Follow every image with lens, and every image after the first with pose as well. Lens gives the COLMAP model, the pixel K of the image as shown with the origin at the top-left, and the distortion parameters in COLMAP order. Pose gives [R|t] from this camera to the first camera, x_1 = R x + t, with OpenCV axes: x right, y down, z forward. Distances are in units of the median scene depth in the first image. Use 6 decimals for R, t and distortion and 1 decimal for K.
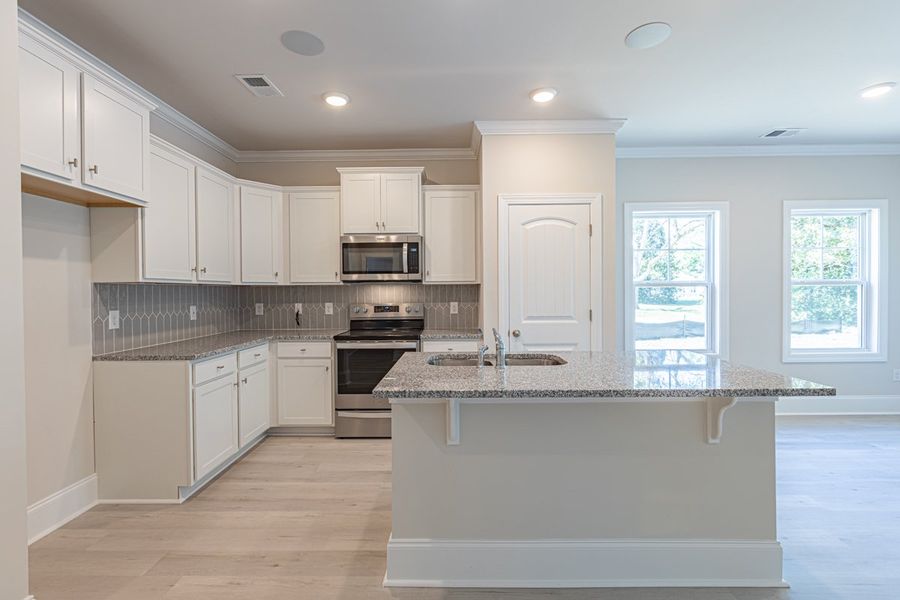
lens RADIAL K [[403.6, 0, 451.4], [0, 403.6, 295.3], [0, 0, 1]] dist [0.000630, -0.000080]
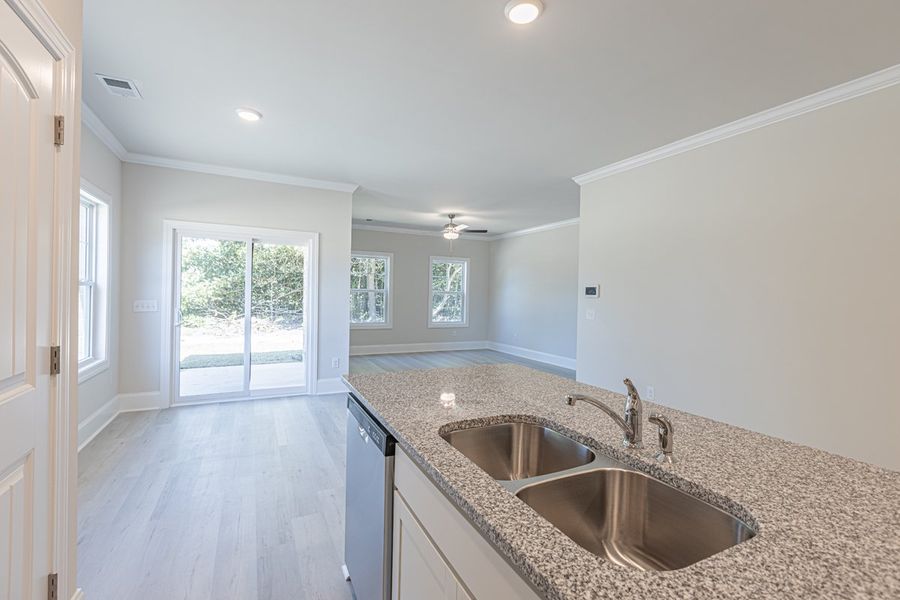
lens RADIAL K [[398.5, 0, 447.8], [0, 398.5, 297.7], [0, 0, 1]] dist [0.001089, 0.000084]
pose [[-0.450210, -0.008616, 0.892881, -0.133511], [-0.008732, 0.999948, 0.005247, -0.013528], [-0.892880, -0.005434, -0.450262, 0.781088]]
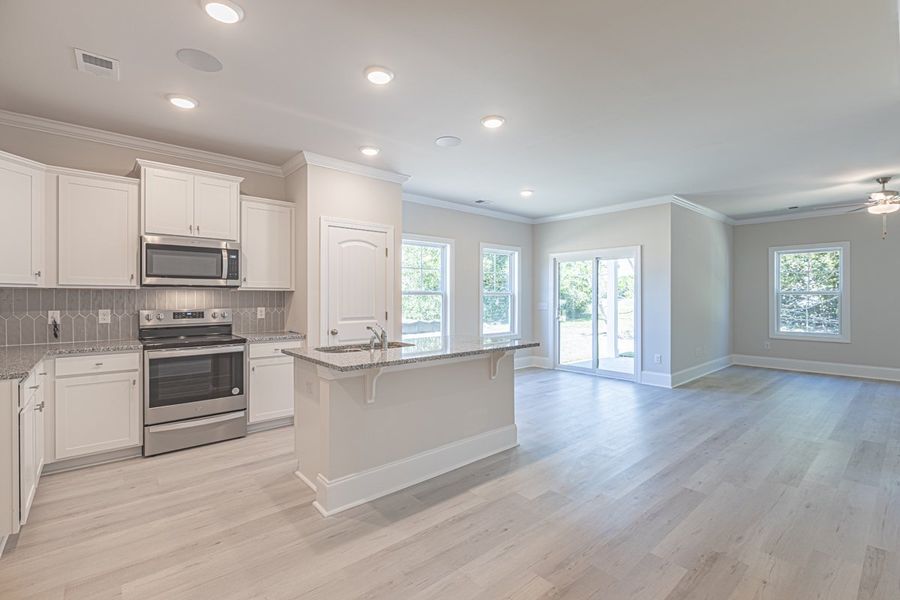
lens RADIAL K [[402.1, 0, 451.4], [0, 402.1, 298.2], [0, 0, 1]] dist [0.001215, -0.000288]
pose [[0.748182, 0.005705, 0.663469, -0.354508], [0.000271, 0.999960, -0.008905, 0.002769], [-0.663494, 0.006842, 0.748151, -0.133401]]
